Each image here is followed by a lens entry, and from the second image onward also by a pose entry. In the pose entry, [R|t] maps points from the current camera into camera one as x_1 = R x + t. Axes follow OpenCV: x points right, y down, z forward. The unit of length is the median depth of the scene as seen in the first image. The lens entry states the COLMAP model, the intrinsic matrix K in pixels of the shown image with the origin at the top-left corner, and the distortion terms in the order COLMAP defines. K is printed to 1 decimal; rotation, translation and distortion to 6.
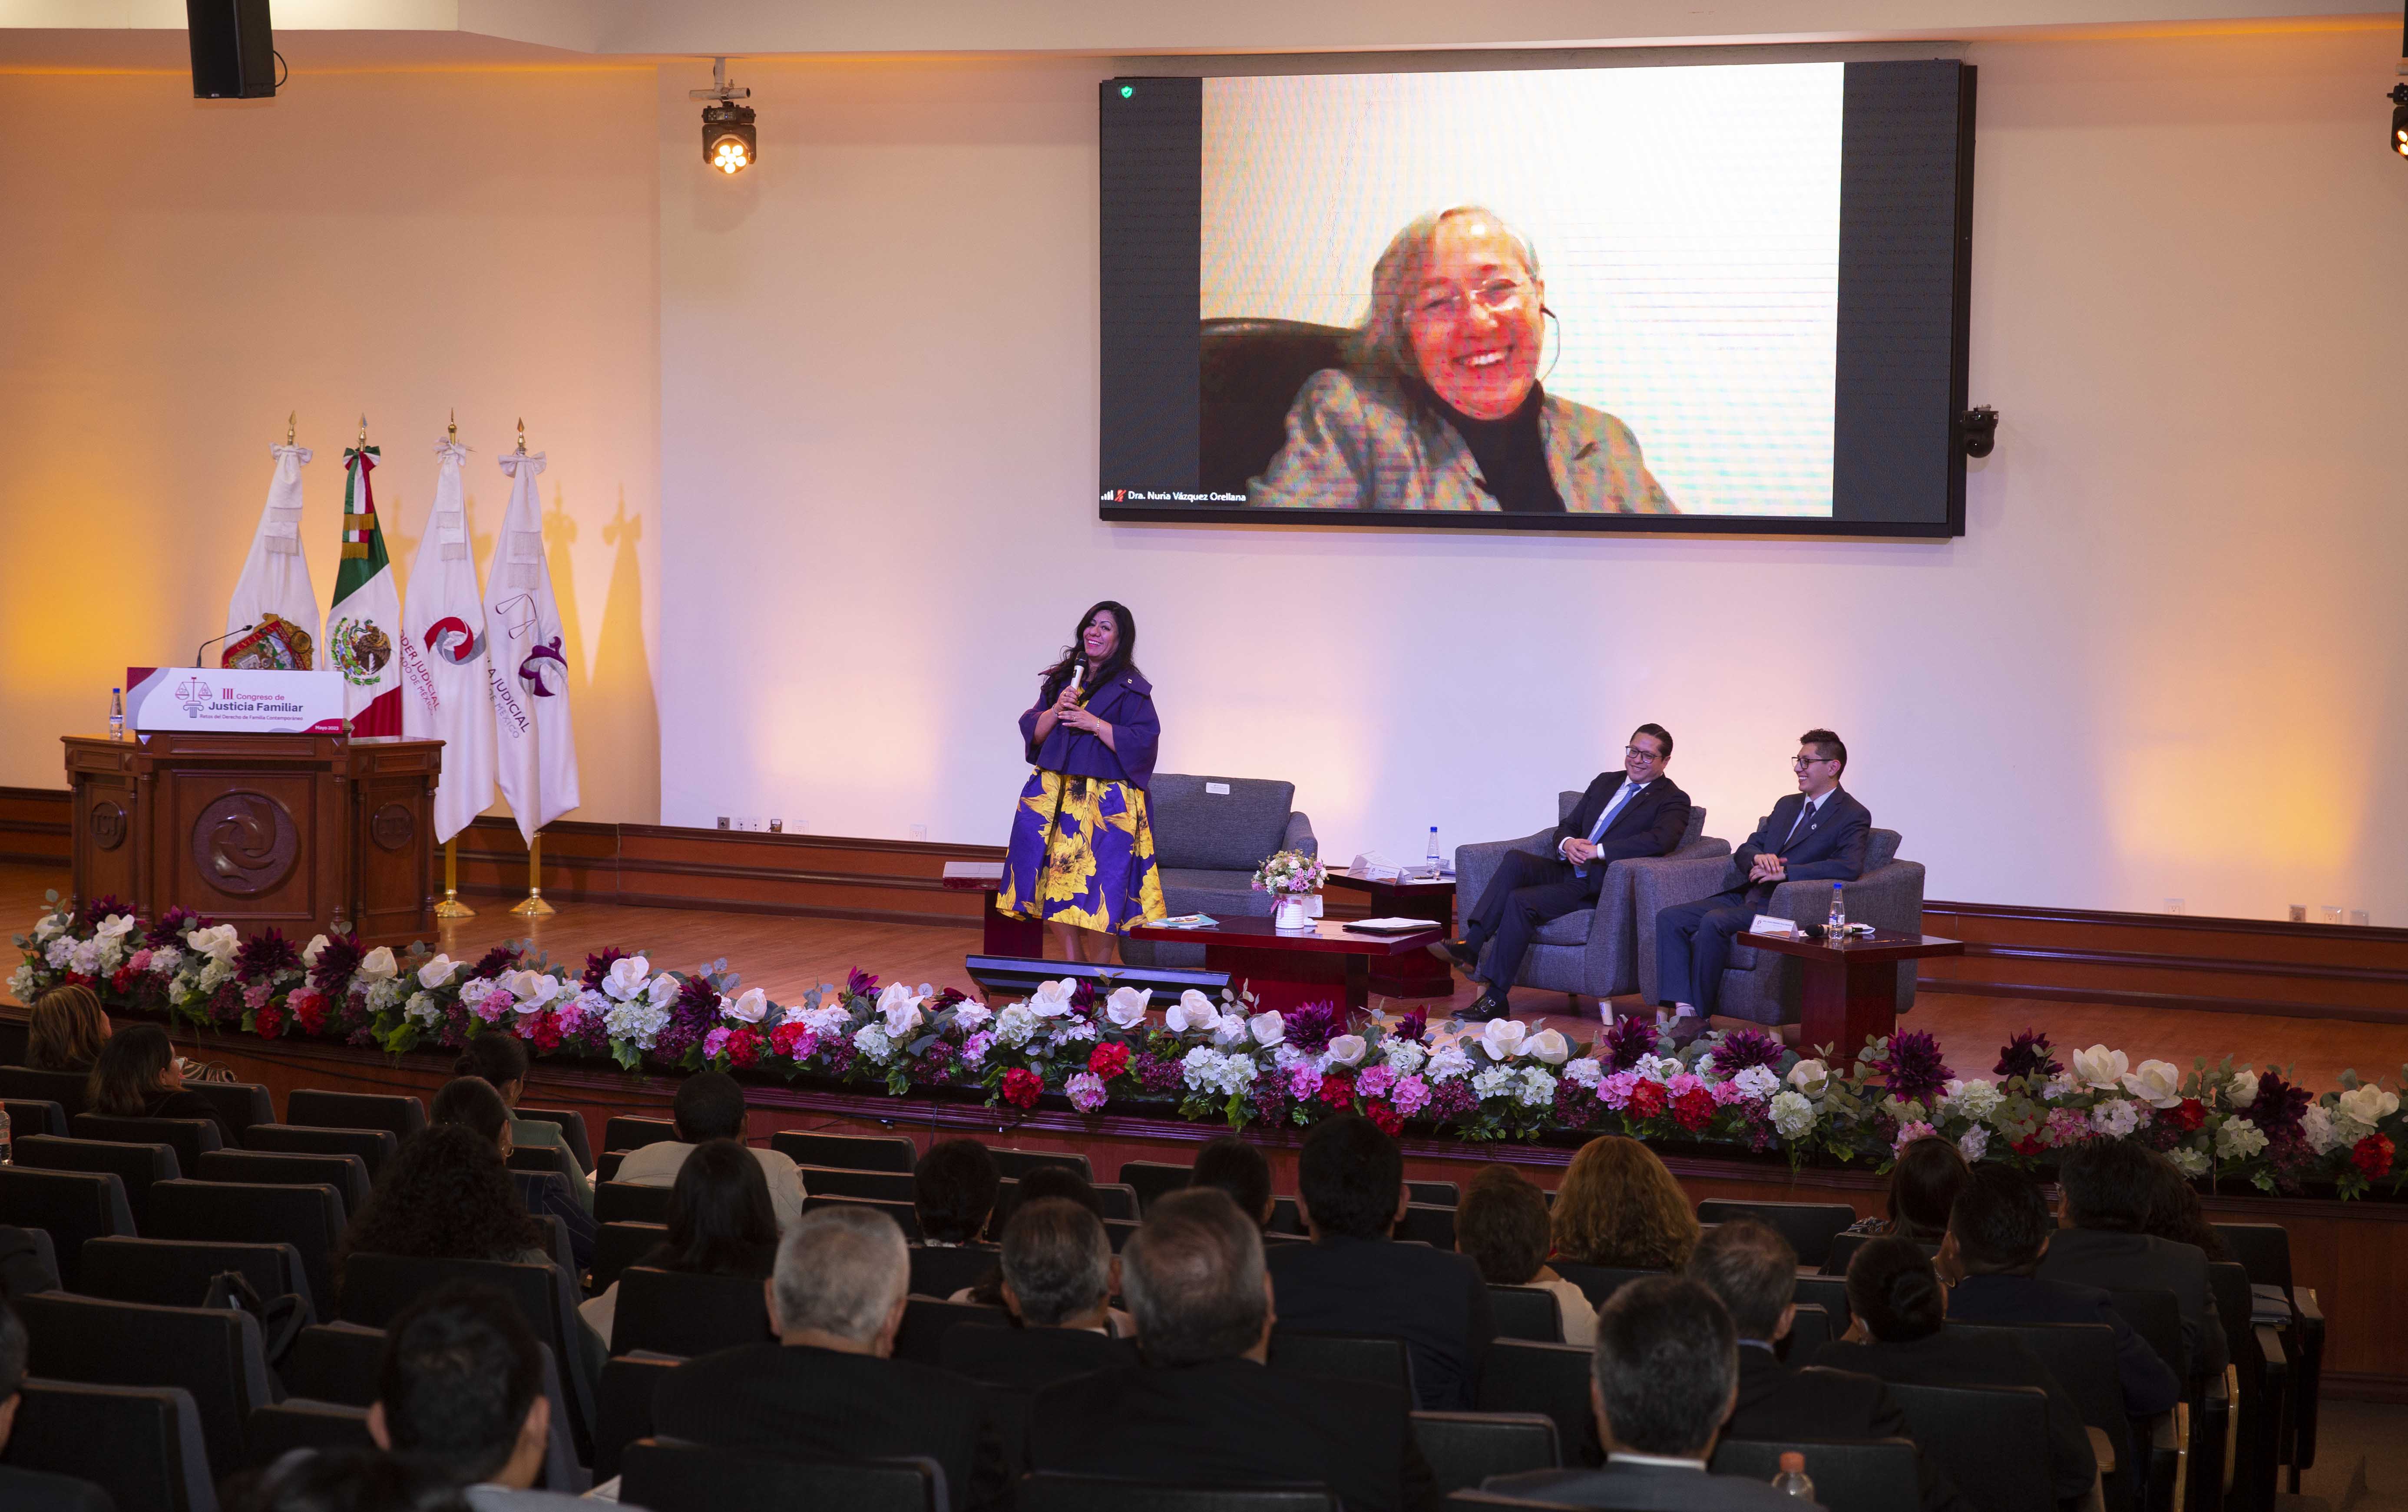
lens RADIAL K [[4084.7, 0, 1204.0], [0, 4084.7, 756.0], [0, 0, 1]] dist [0.172540, -0.052368]
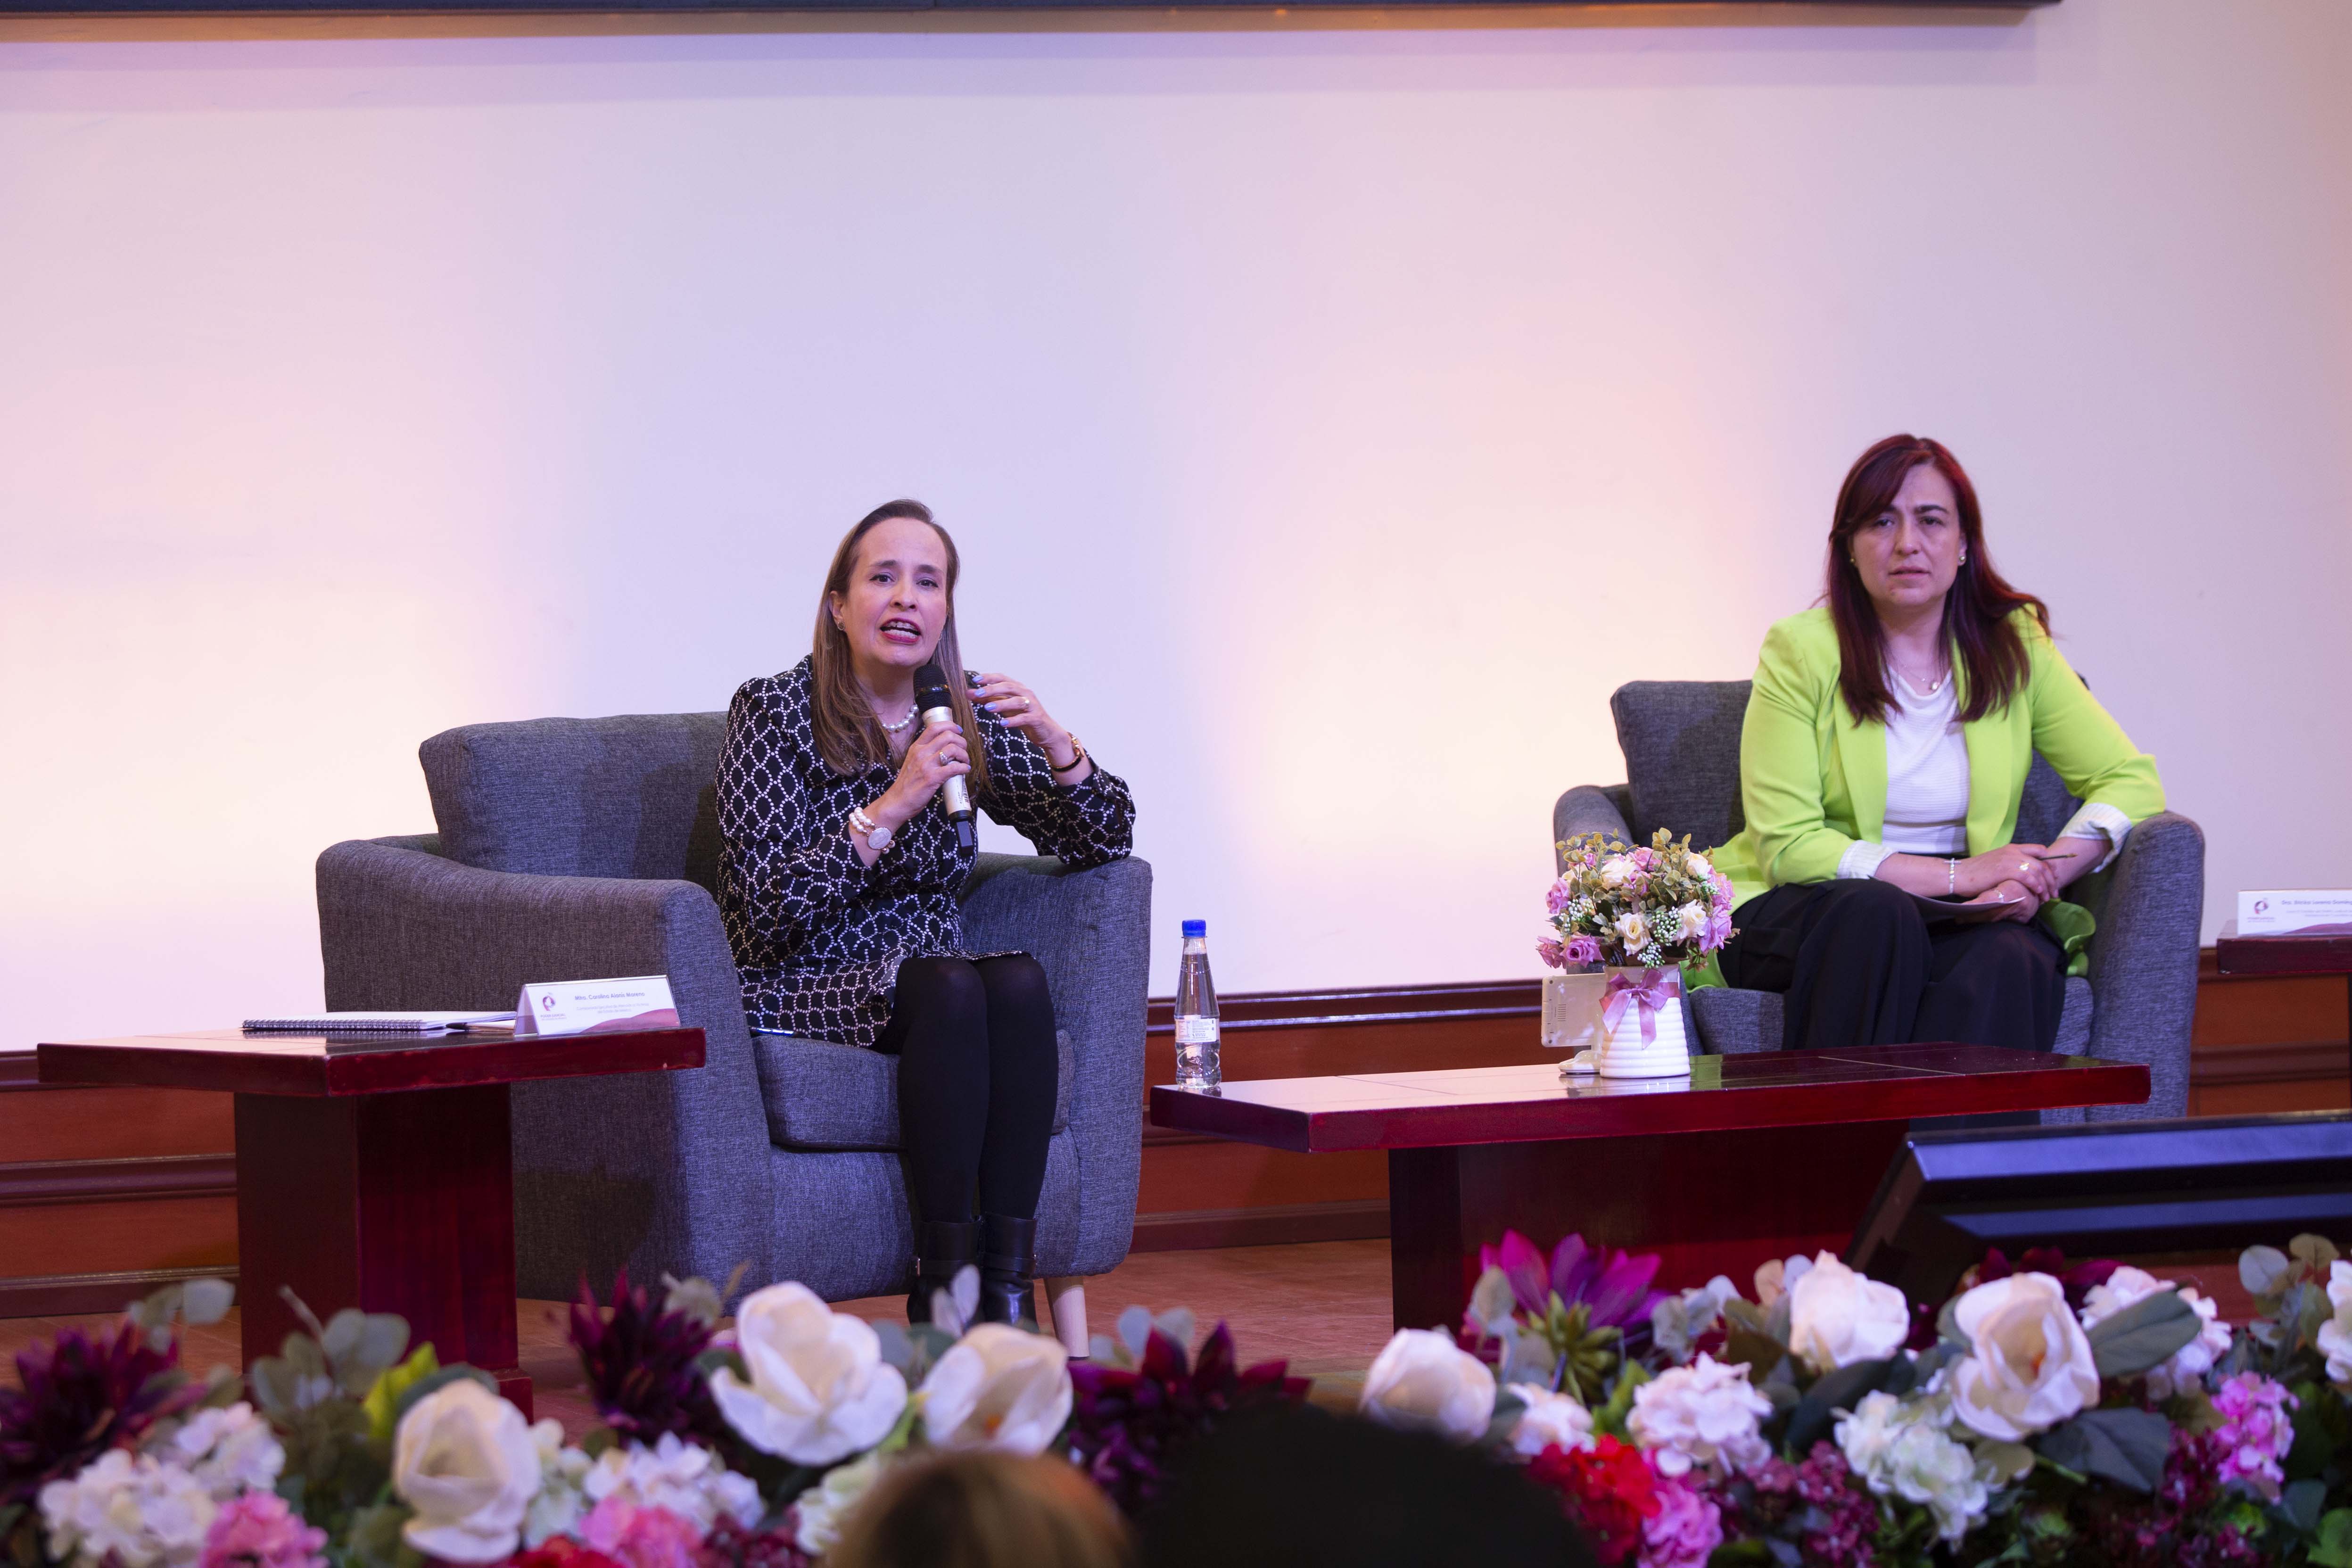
lens RADIAL K [[7605.7, 0, 1176.0], [0, 7605.7, 784.0], [0, 0, 1]] dist [-0.025265, 1.120428]
pose [[0.749835, -0.057315, 0.659137, -0.361365], [0.091224, 0.995682, -0.017197, 0.024517], [-0.655306, 0.073024, 0.751826, 0.540873]]
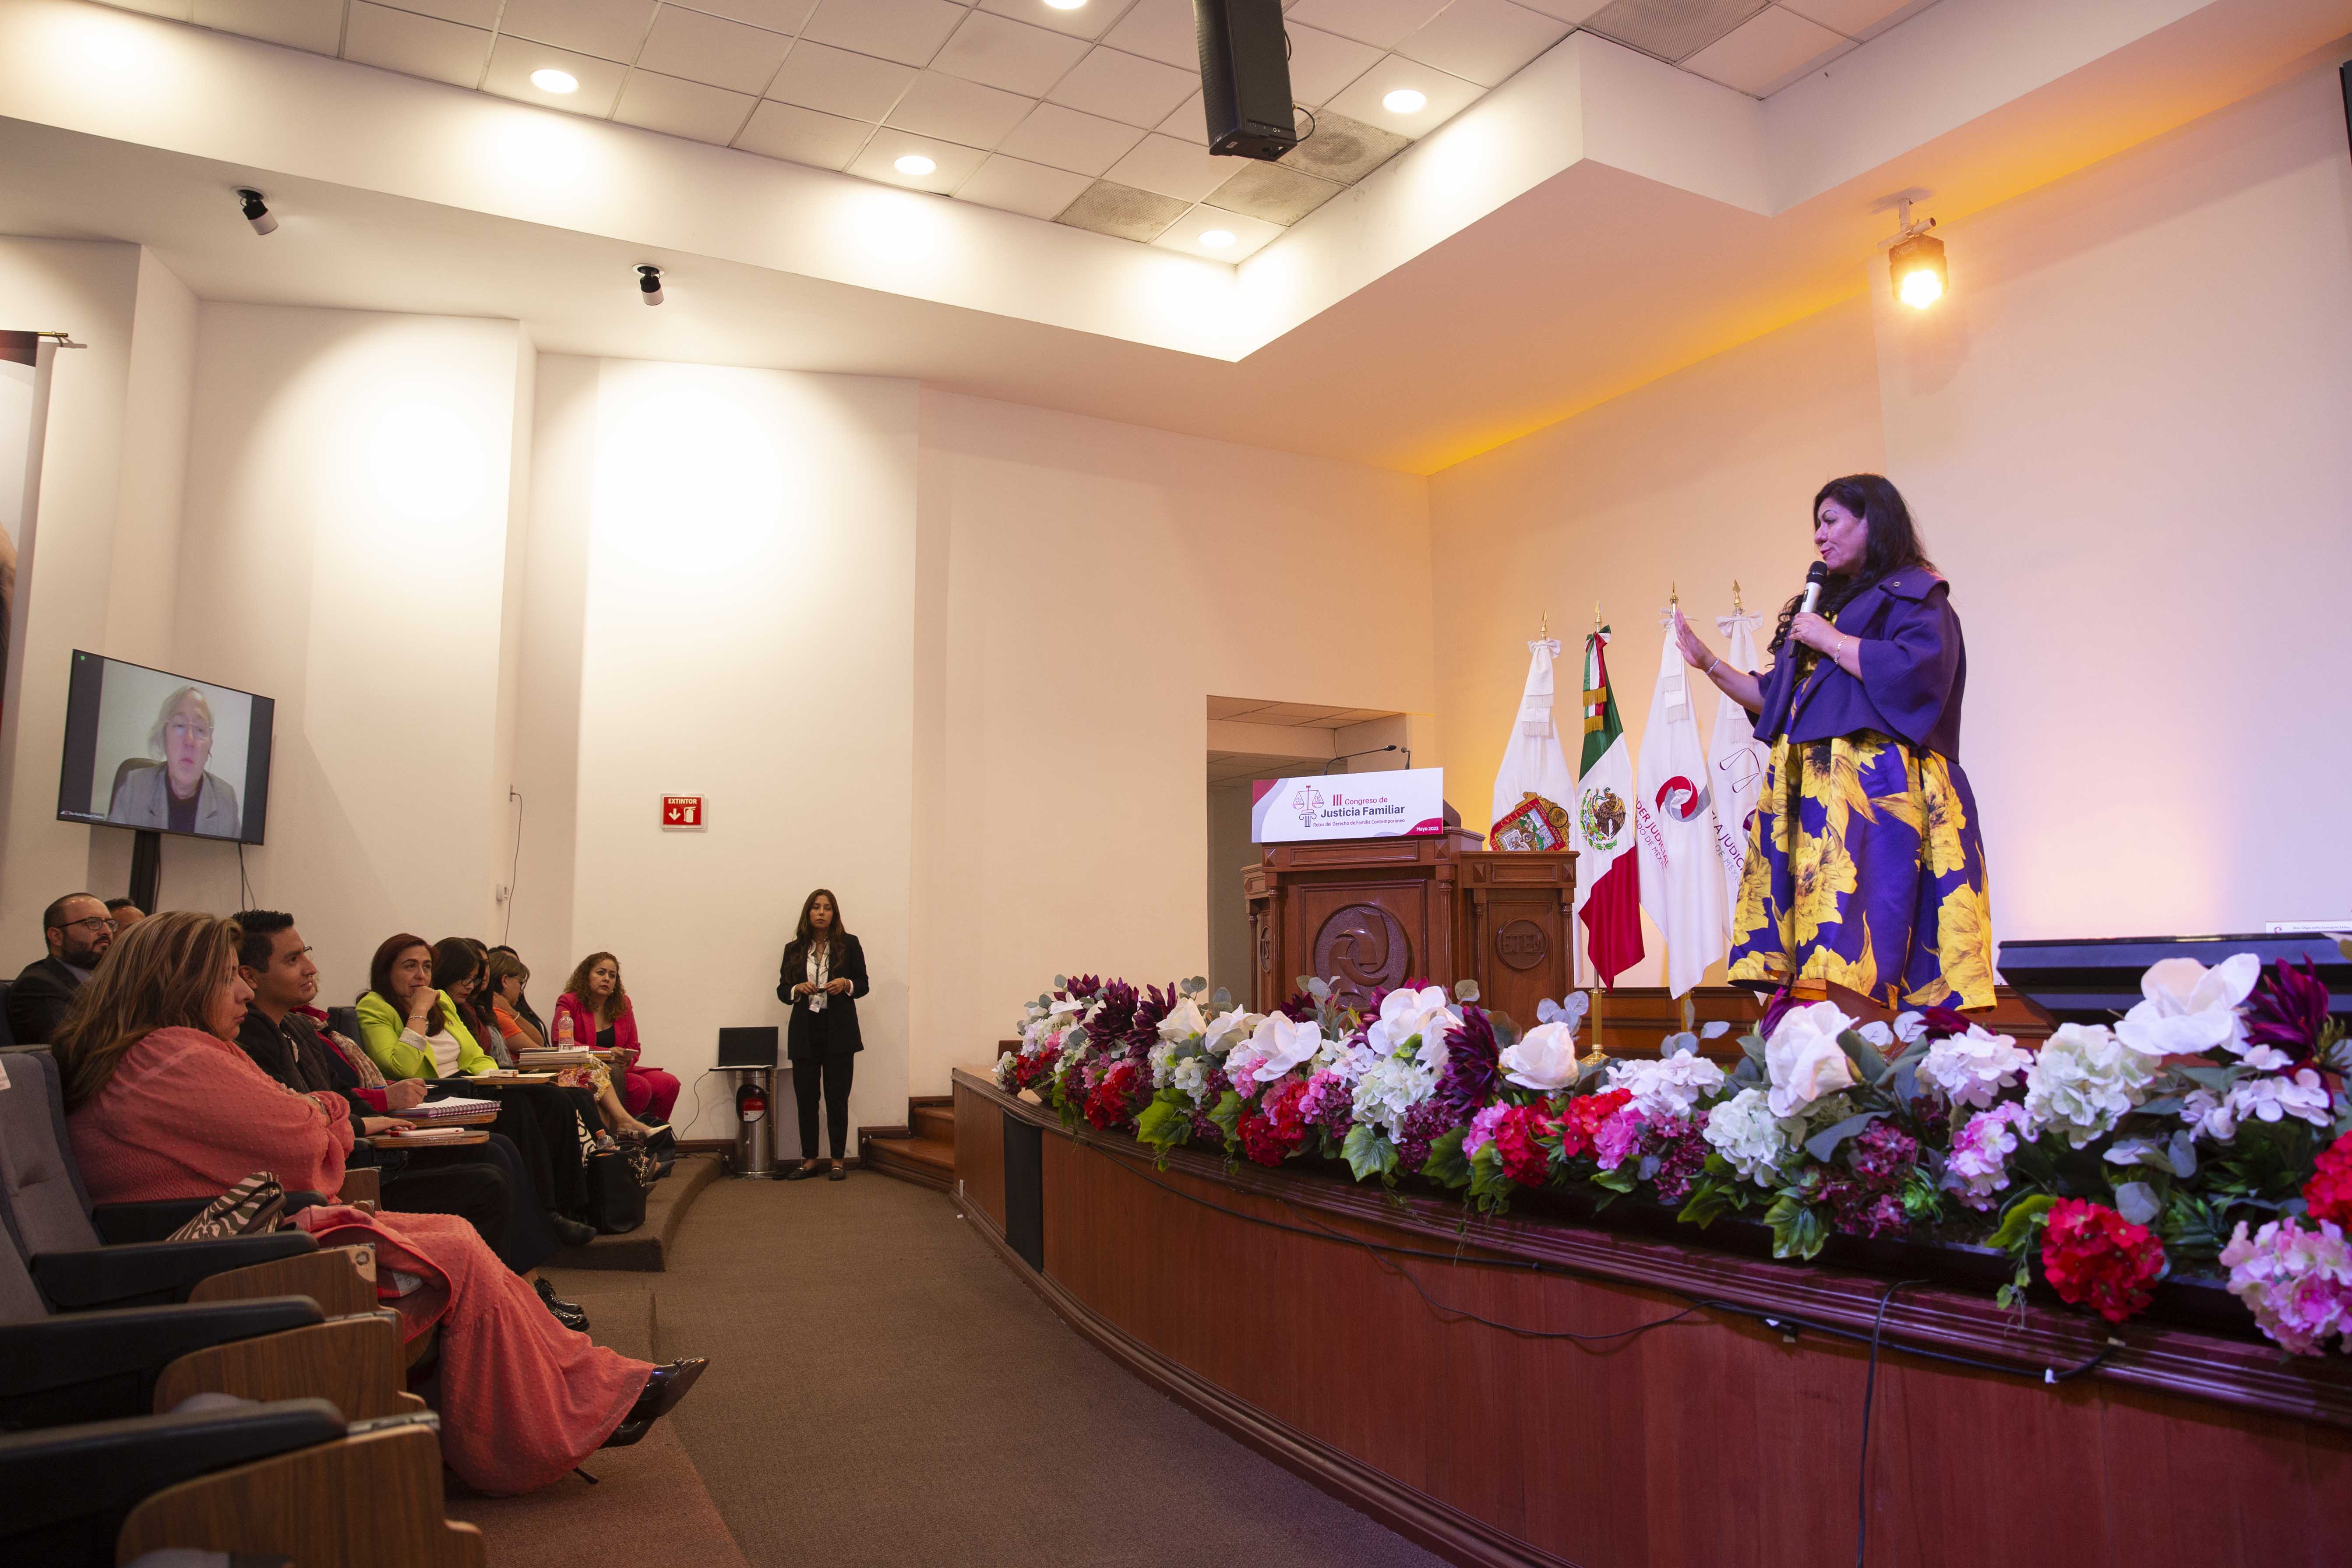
lens RADIAL K [[1708.9, 0, 1213.6], [0, 1708.9, 754.9], [0, 0, 1]] dist [-0.104717, 0.065203]
pose [[0.773073, -0.105357, -0.625507, -0.008094], [-0.031452, 0.978530, -0.203691, 0.056945], [0.633537, 0.177142, 0.753161, 0.679318]]
